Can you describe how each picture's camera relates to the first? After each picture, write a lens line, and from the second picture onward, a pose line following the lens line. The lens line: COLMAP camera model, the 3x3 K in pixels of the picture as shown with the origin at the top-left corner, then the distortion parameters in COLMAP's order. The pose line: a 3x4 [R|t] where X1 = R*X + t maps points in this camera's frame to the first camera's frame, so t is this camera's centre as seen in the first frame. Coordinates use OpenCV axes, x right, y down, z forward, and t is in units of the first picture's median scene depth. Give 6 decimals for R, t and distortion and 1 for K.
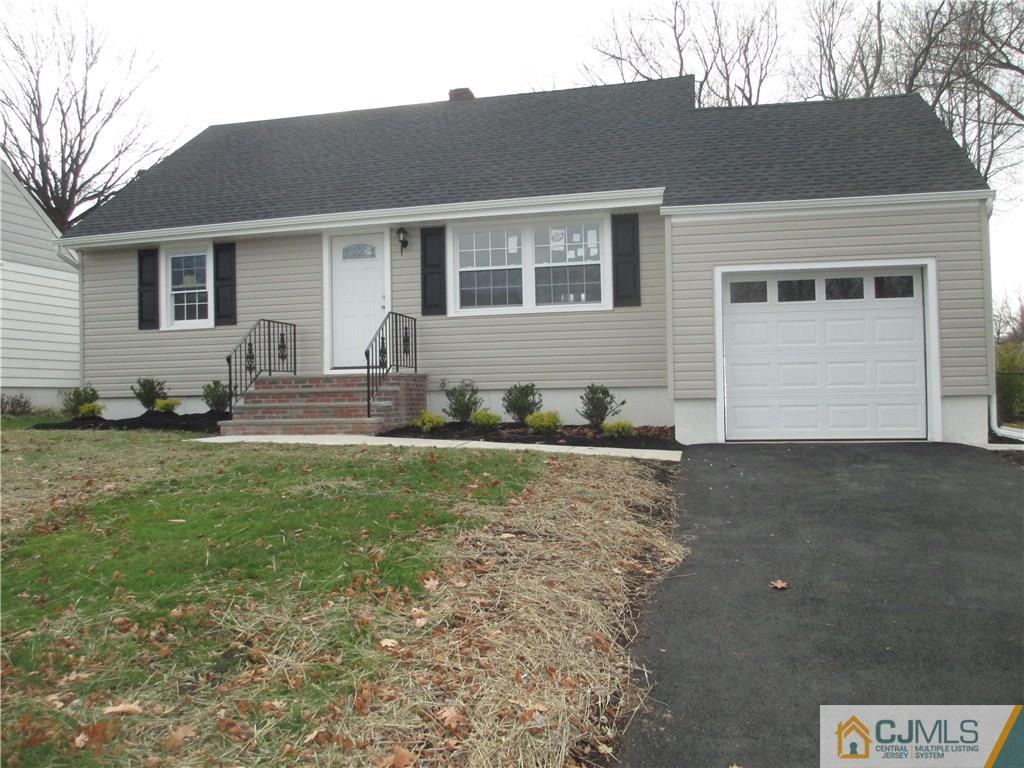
lens RADIAL K [[847.0, 0, 512.0], [0, 847.0, 384.0], [0, 0, 1]] dist [-0.068389, 0.004066]
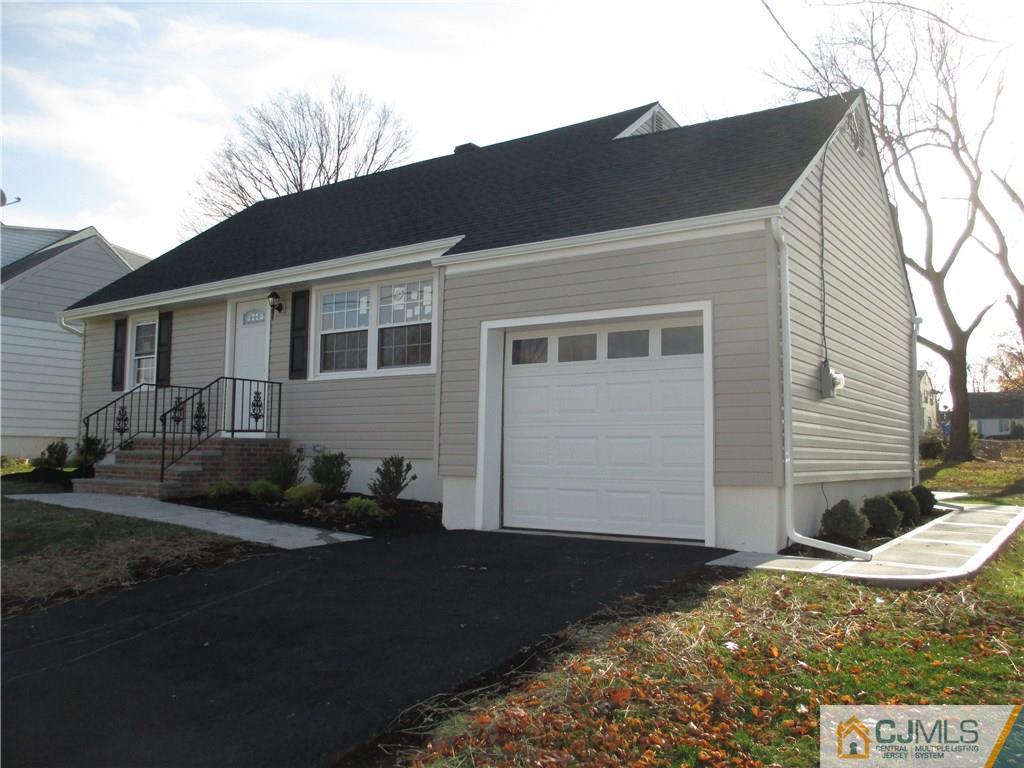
lens RADIAL K [[860.3, 0, 511.1], [0, 860.3, 409.2], [0, 0, 1]] dist [0.003389, 0.001546]
pose [[0.920608, 0.009984, -0.390361, 0.536358], [-0.025347, 0.999093, -0.034224, -0.019277], [0.389666, 0.041401, 0.920025, 0.180999]]
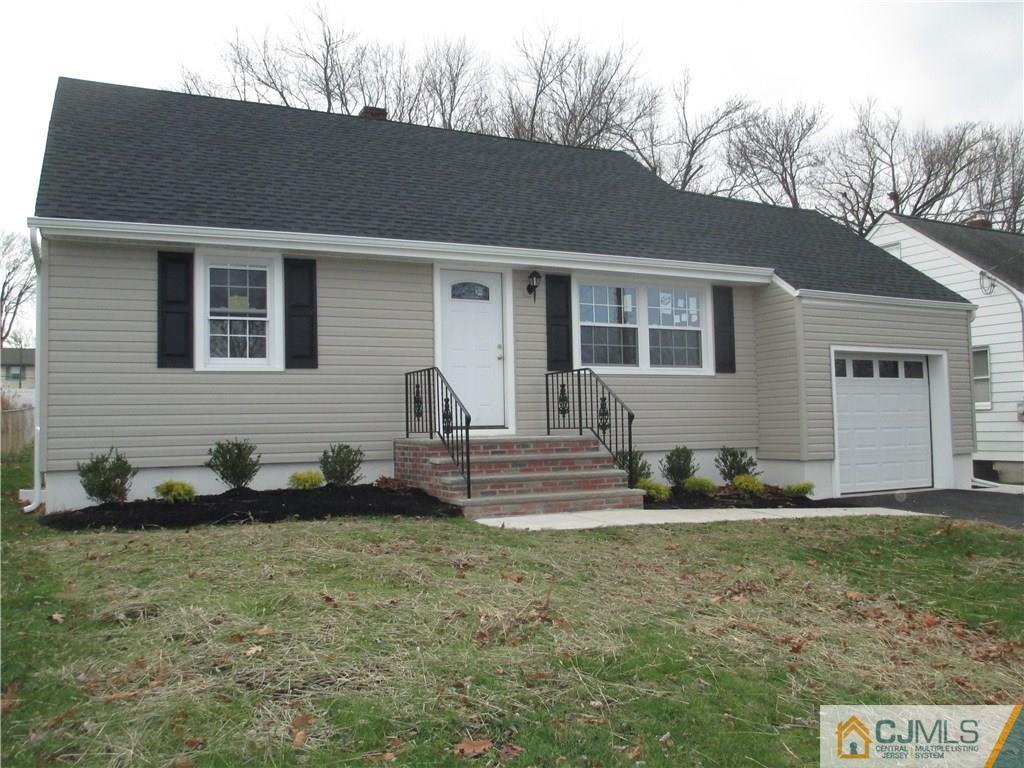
lens RADIAL K [[840.3, 0, 482.1], [0, 840.3, 383.9], [0, 0, 1]] dist [-0.100510, 0.000718]
pose [[0.797657, 0.038156, 0.601903, -0.715642], [-0.006417, 0.998477, -0.054792, -0.017995], [-0.603077, 0.039843, 0.796687, 0.338996]]
